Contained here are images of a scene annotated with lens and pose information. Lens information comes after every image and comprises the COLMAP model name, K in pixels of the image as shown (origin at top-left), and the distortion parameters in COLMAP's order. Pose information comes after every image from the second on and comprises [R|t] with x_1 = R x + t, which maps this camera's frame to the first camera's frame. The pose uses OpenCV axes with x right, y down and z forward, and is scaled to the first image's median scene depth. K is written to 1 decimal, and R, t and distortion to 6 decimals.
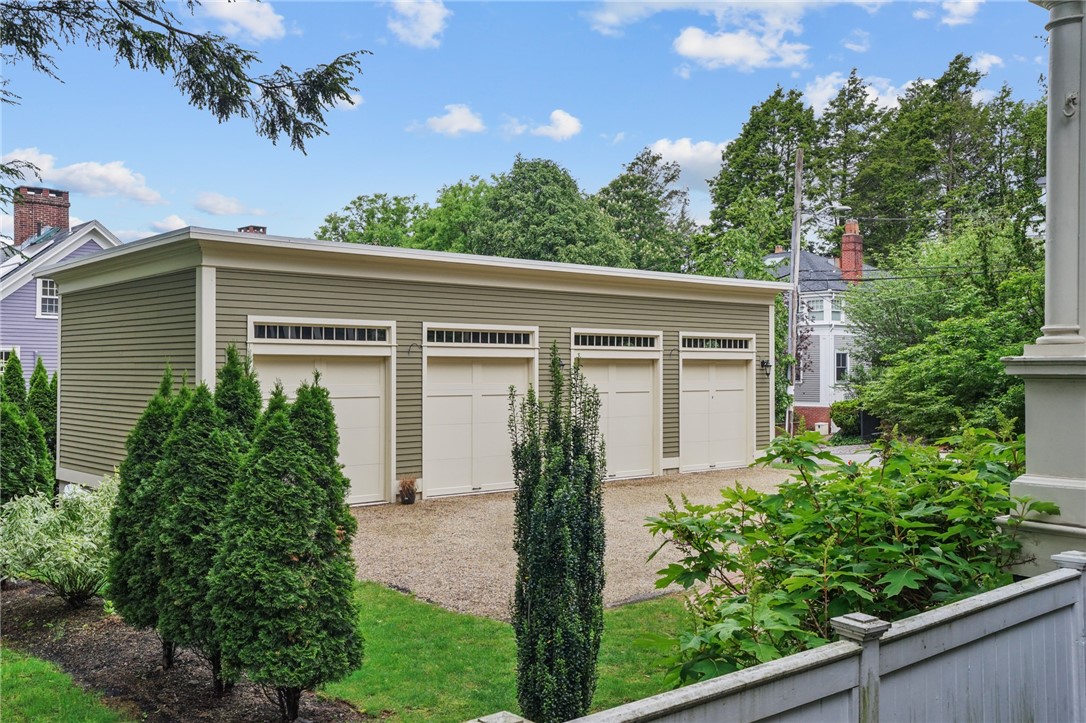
lens RADIAL K [[1047.6, 0, 543.0], [0, 1047.6, 361.5], [0, 0, 1]] dist [0.085477, 0.003057]
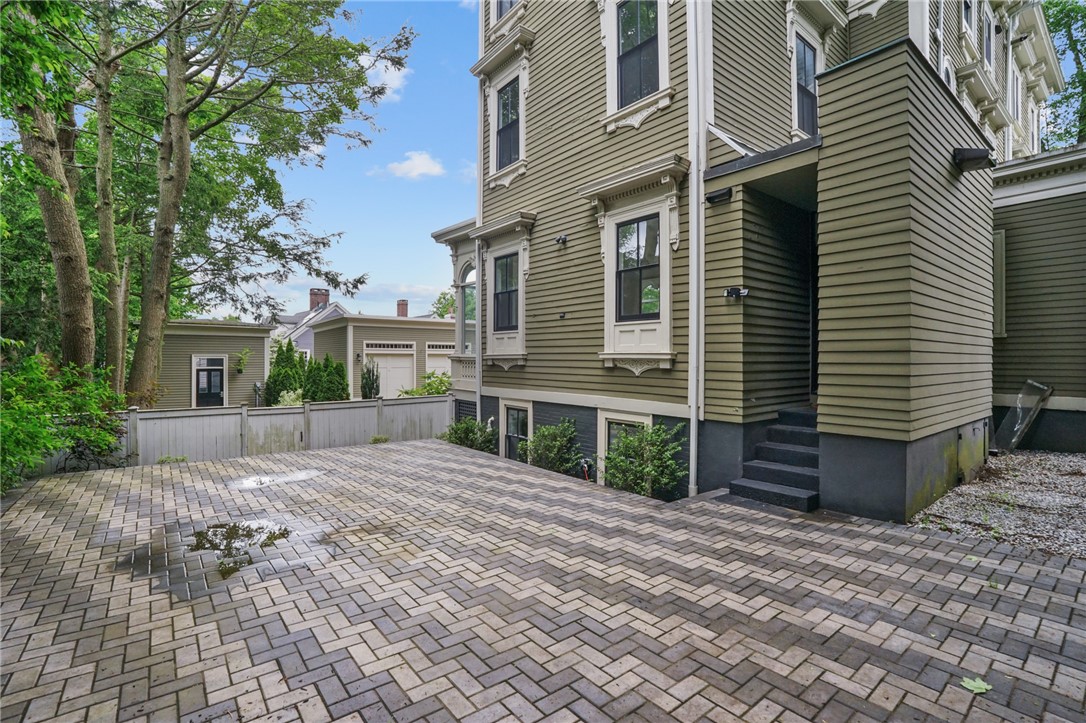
lens RADIAL K [[504.5, 0, 542.2], [0, 504.5, 369.0], [0, 0, 1]] dist [-0.072245, 0.026217]
pose [[0.998646, 0.002183, -0.051973, 0.146261], [-0.000676, 0.999579, 0.028996, -0.001518], [0.052015, -0.028922, 0.998227, -0.201669]]
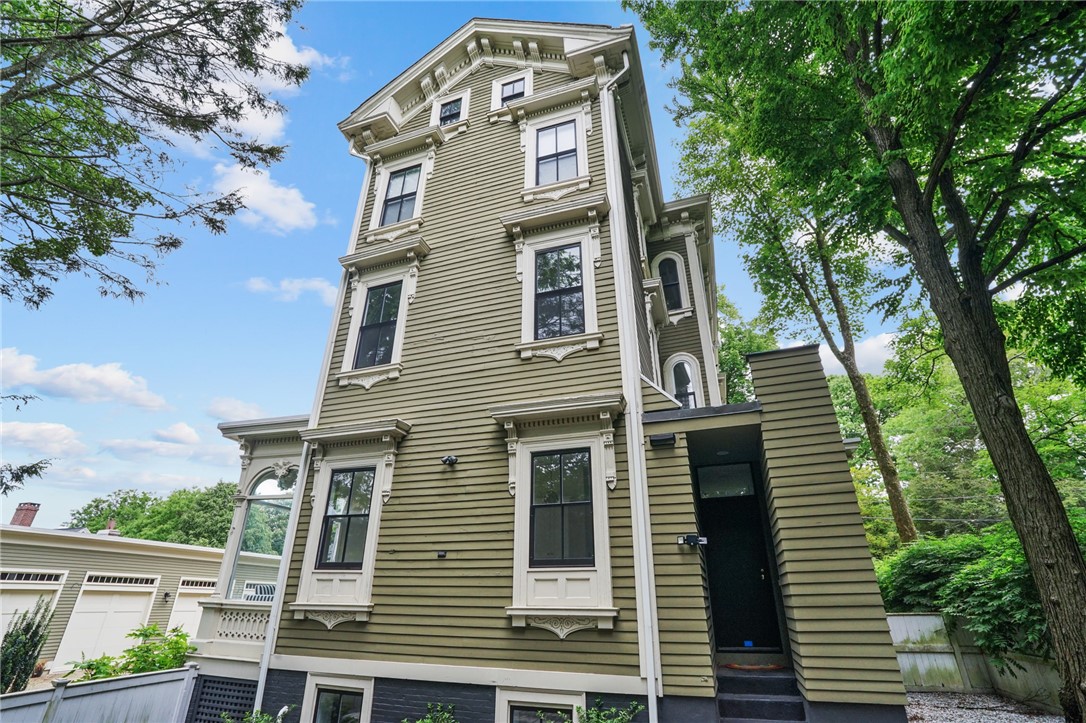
lens RADIAL K [[504.5, 0, 542.2], [0, 504.5, 369.0], [0, 0, 1]] dist [-0.072245, 0.026217]
pose [[0.870268, 0.211696, 0.444768, 0.078264], [-0.006890, 0.908081, -0.418738, -0.005201], [-0.492531, 0.361350, 0.791732, -0.152643]]
